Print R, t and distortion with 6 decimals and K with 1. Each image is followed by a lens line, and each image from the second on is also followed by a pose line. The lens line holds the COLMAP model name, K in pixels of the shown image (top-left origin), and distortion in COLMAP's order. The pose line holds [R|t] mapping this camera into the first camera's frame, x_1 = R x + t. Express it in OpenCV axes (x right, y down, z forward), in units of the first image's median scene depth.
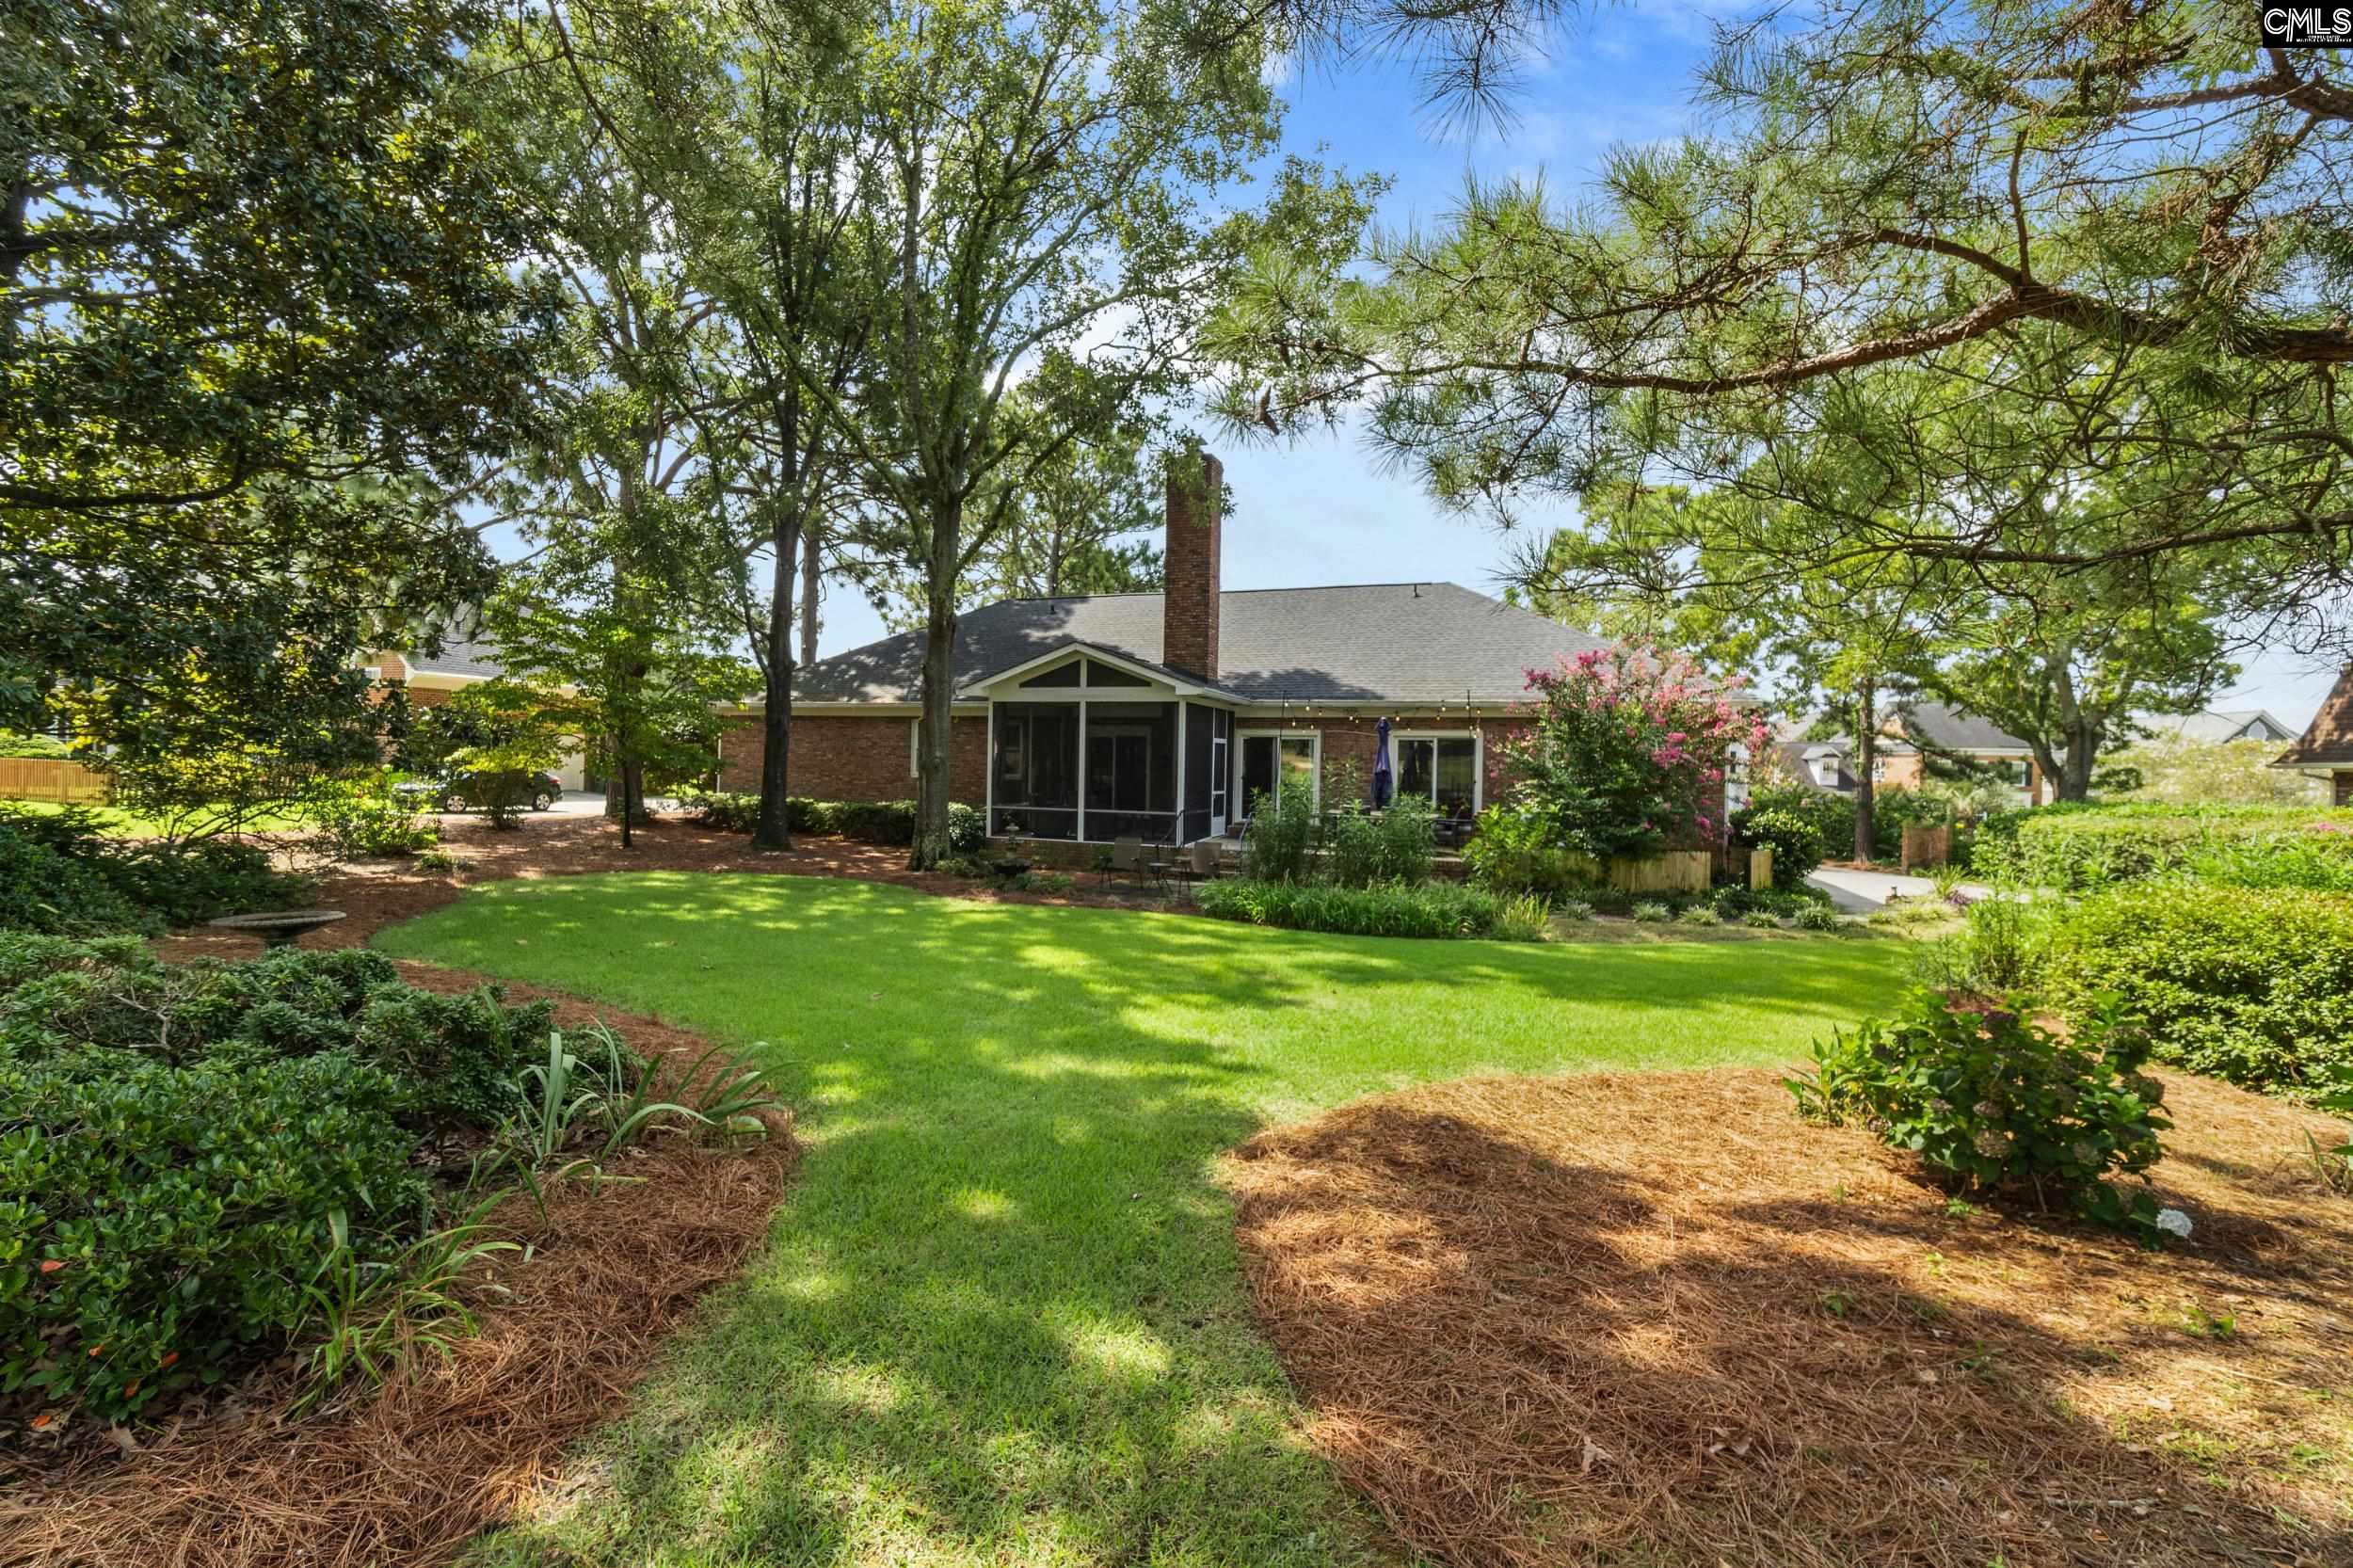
lens RADIAL K [[1023.6, 0, 1198.2], [0, 1023.6, 775.4], [0, 0, 1]] dist [-0.002117, 0.001492]
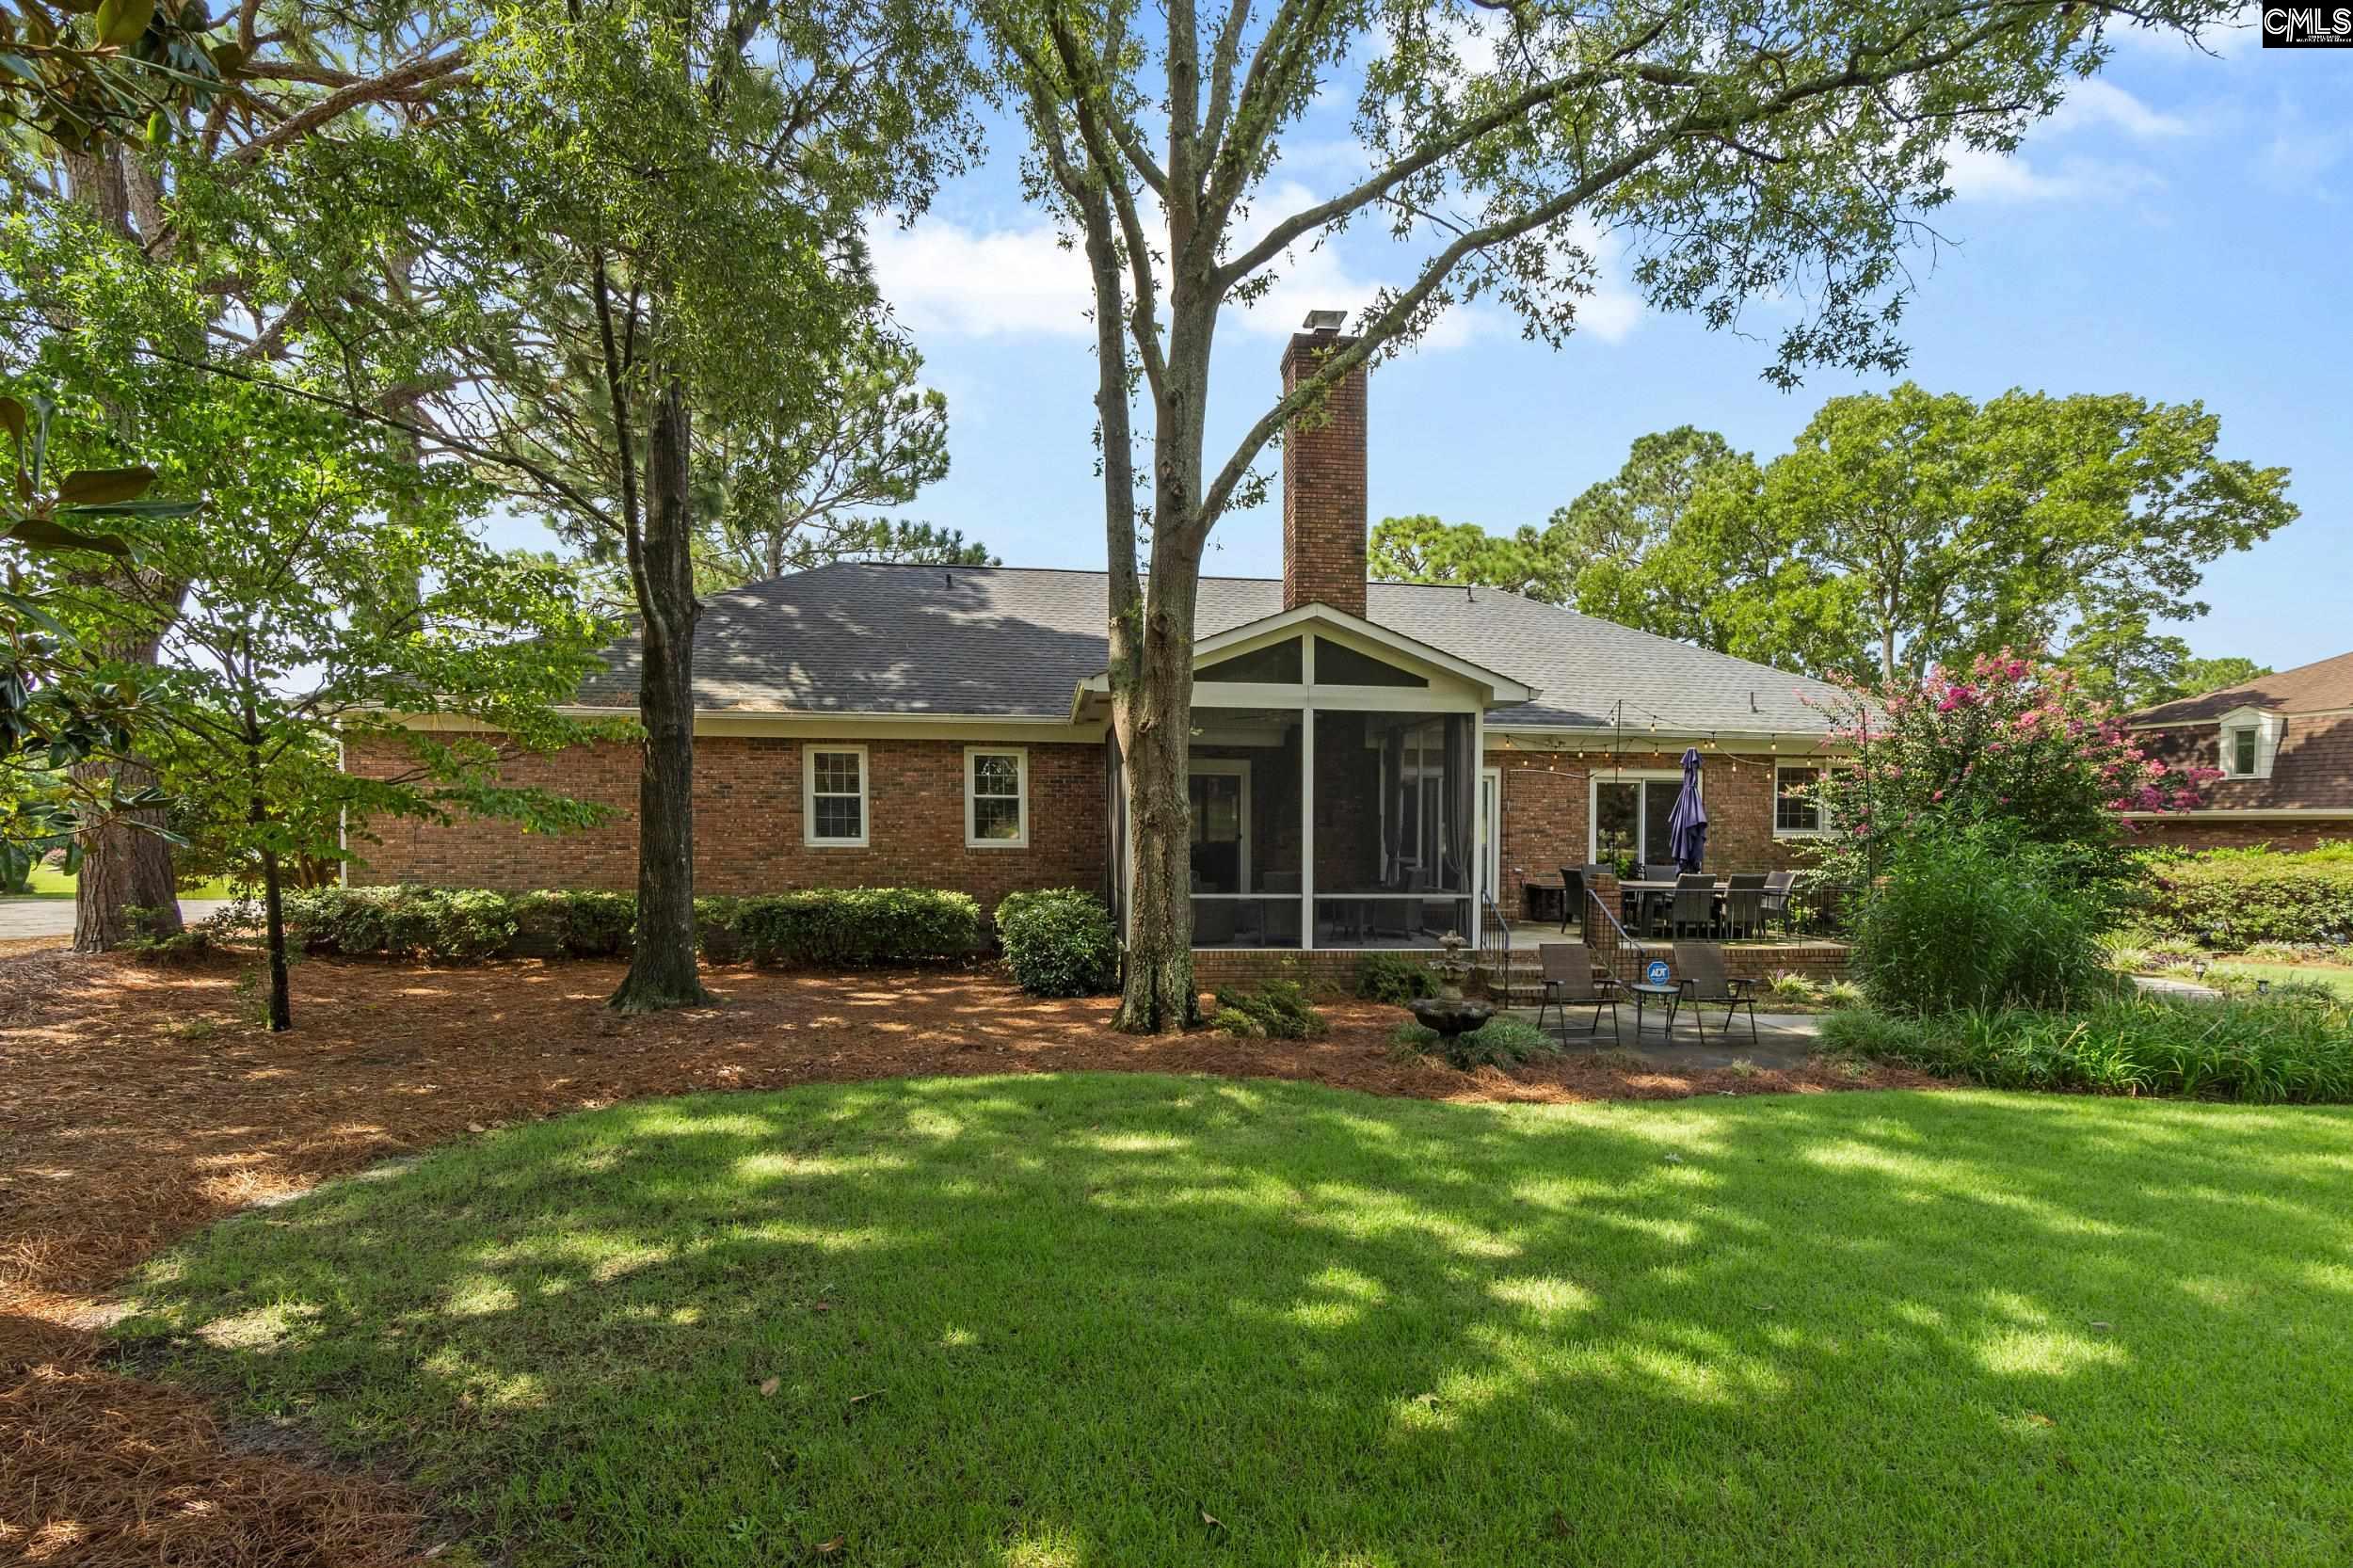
lens RADIAL K [[1023.6, 0, 1122.8], [0, 1023.6, 888.8], [0, 0, 1]] dist [-0.002117, 0.001492]
pose [[0.896805, -0.037756, 0.440812, -0.411472], [0.015720, 0.998442, 0.053537, -0.002726], [-0.442147, -0.041083, 0.896001, 0.456773]]
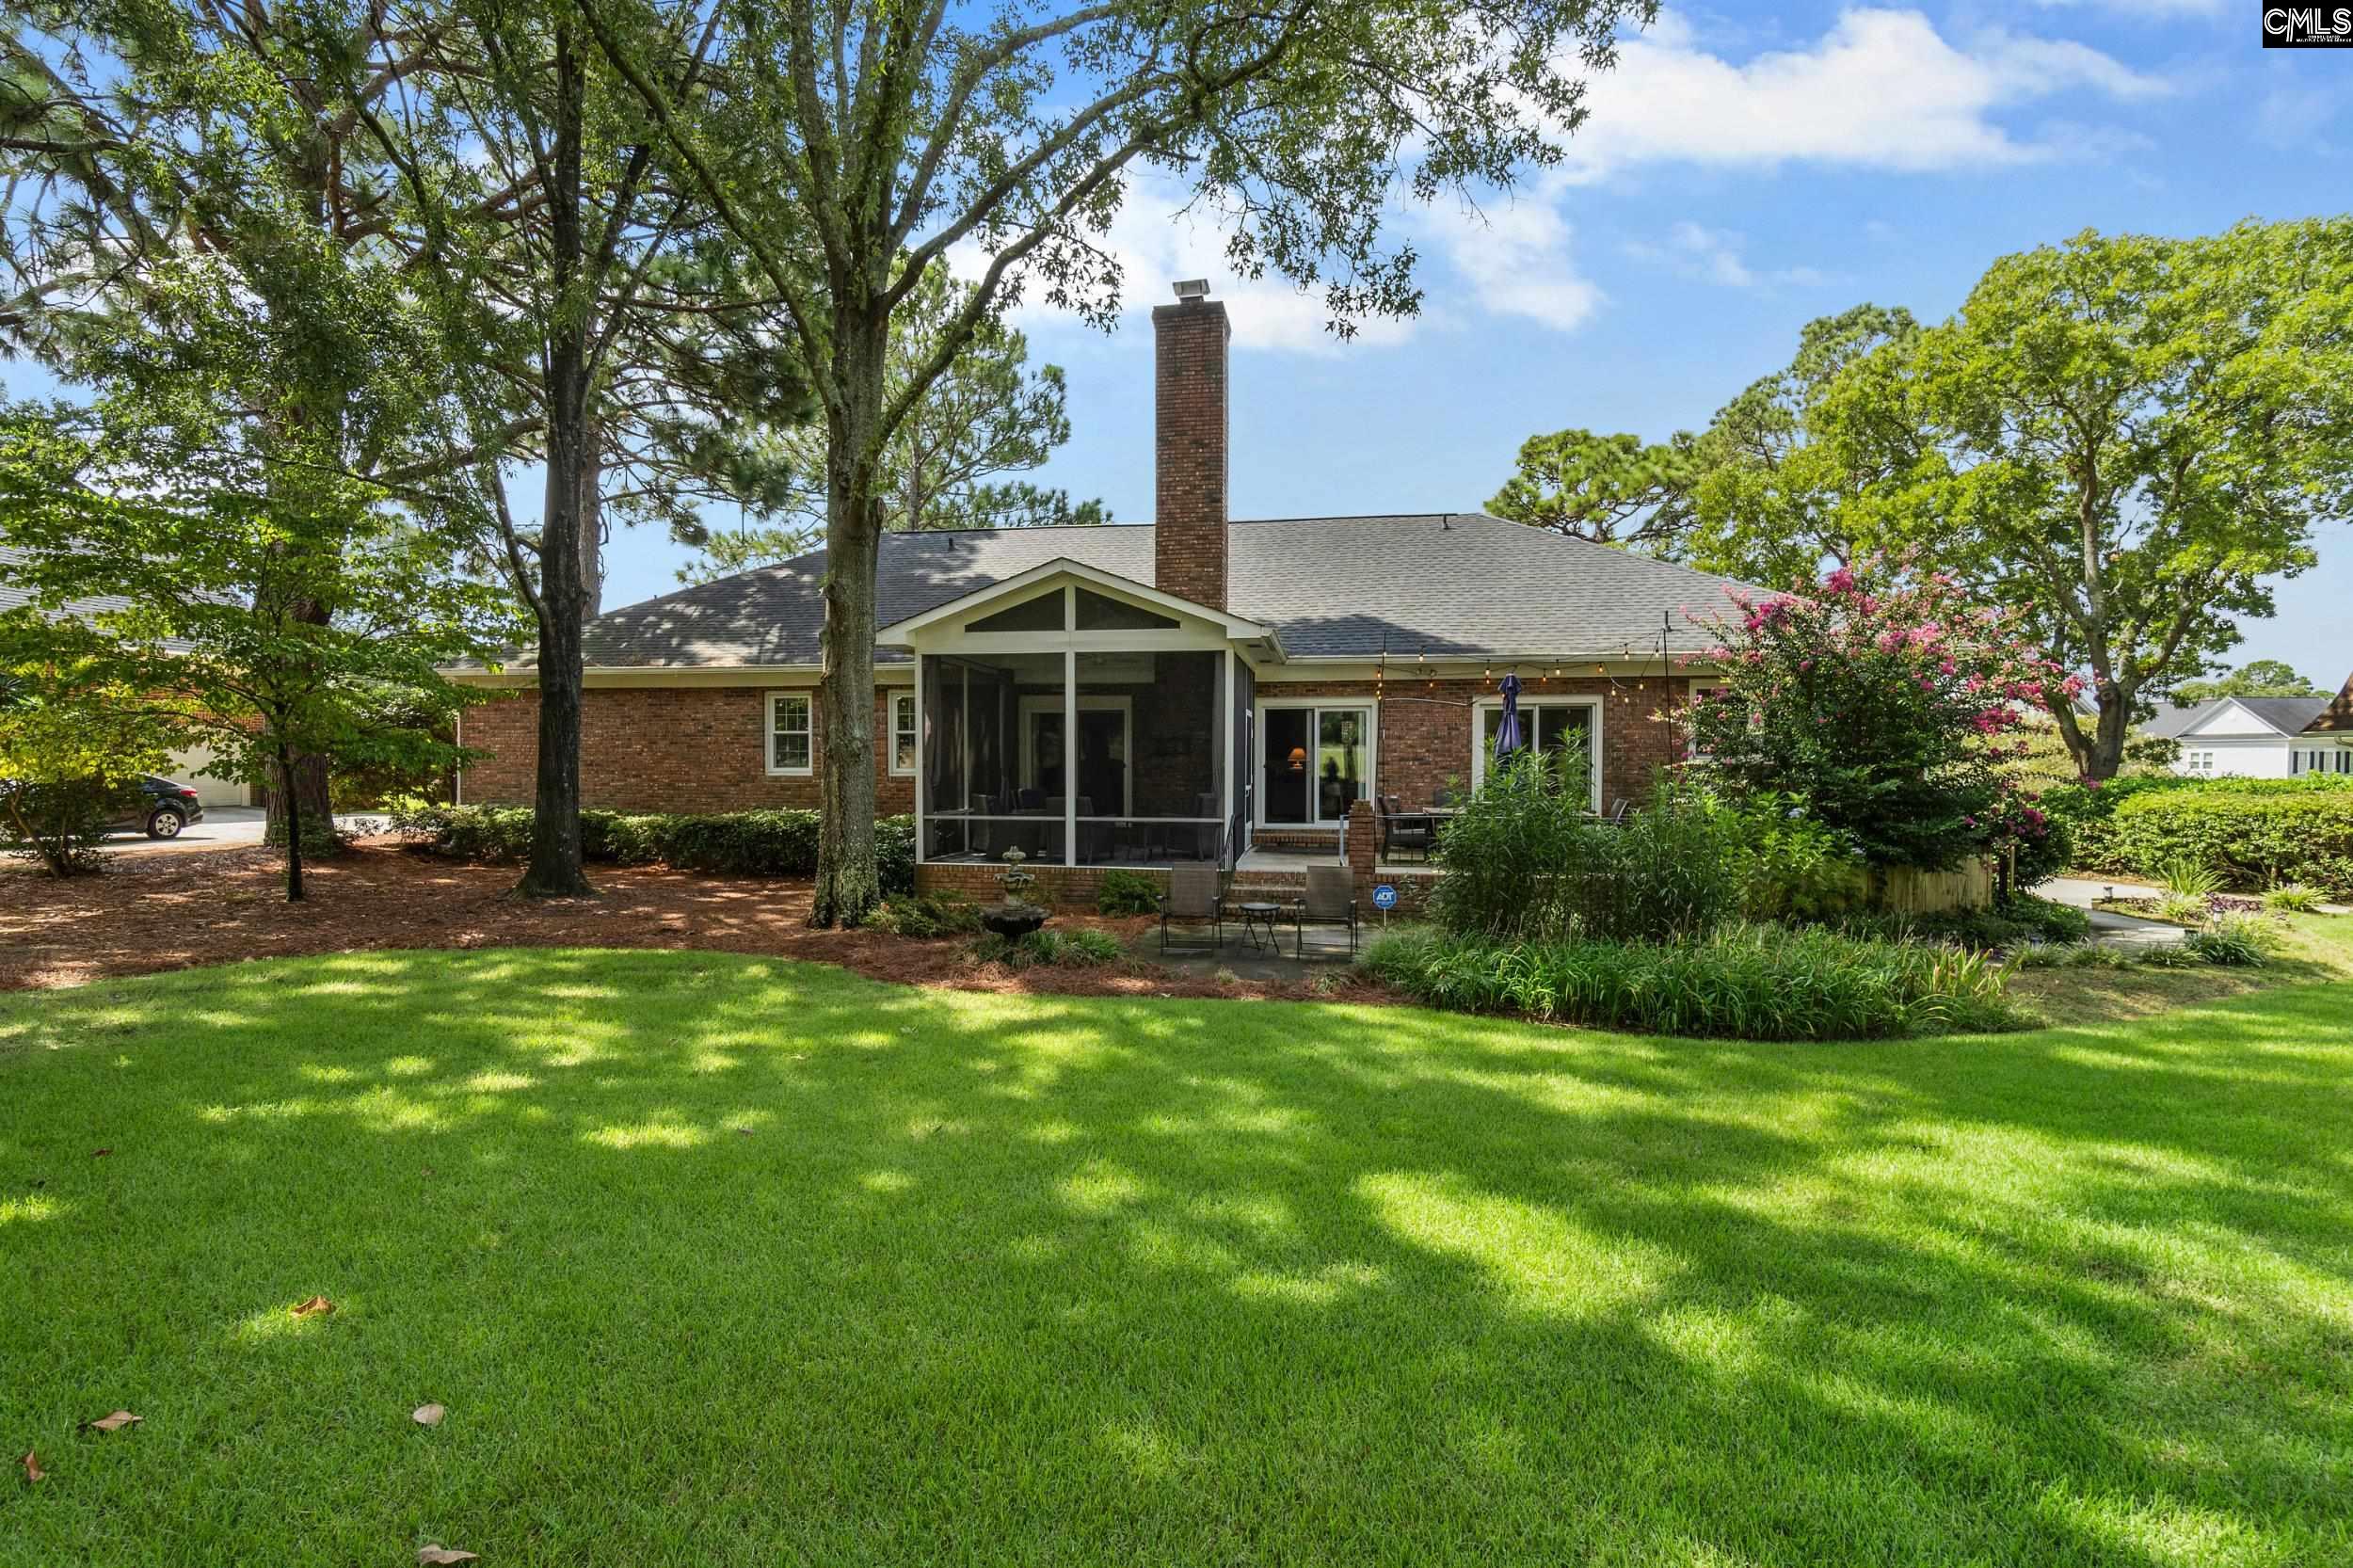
lens RADIAL K [[1023.6, 0, 1166.6], [0, 1023.6, 794.8], [0, 0, 1]] dist [-0.002117, 0.001492]
pose [[0.985285, -0.023275, 0.169327, -0.144742], [0.019306, 0.999500, 0.025046, 0.003197], [-0.169825, -0.021408, 0.985242, 0.300731]]
